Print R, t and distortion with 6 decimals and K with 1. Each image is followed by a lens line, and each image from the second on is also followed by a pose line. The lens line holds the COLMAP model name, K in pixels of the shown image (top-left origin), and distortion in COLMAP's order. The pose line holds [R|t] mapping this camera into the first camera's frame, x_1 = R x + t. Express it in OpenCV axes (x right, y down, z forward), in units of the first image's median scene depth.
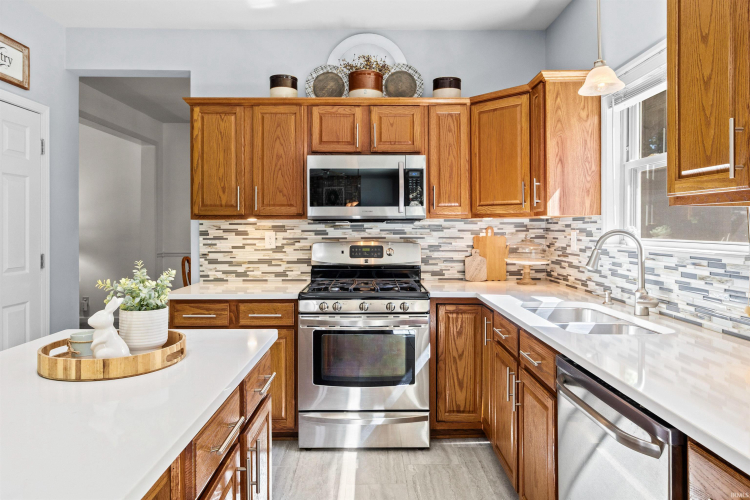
lens RADIAL K [[480.8, 0, 378.0], [0, 480.8, 228.5], [0, 0, 1]] dist [0.000099, 0.000398]
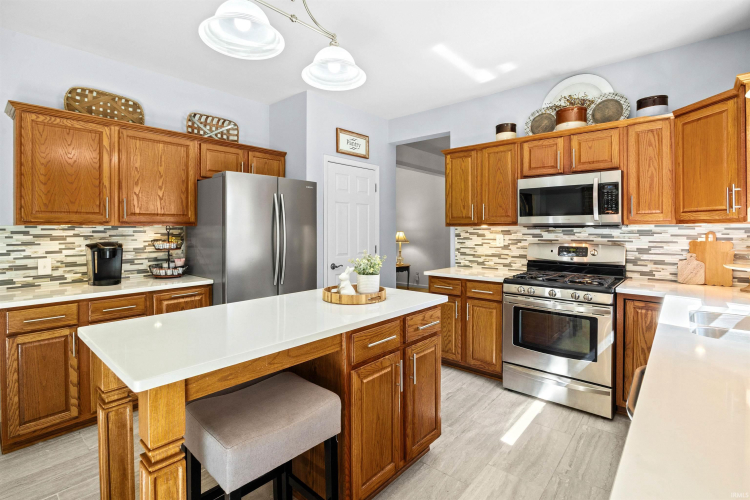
lens RADIAL K [[356.2, 0, 378.4], [0, 356.2, 231.5], [0, 0, 1]] dist [0.004380, 0.000110]
pose [[0.754026, 0.004241, -0.656831, 0.212308], [-0.002335, 0.999990, 0.003776, -0.006090], [0.656841, -0.001313, 0.754028, -0.031148]]
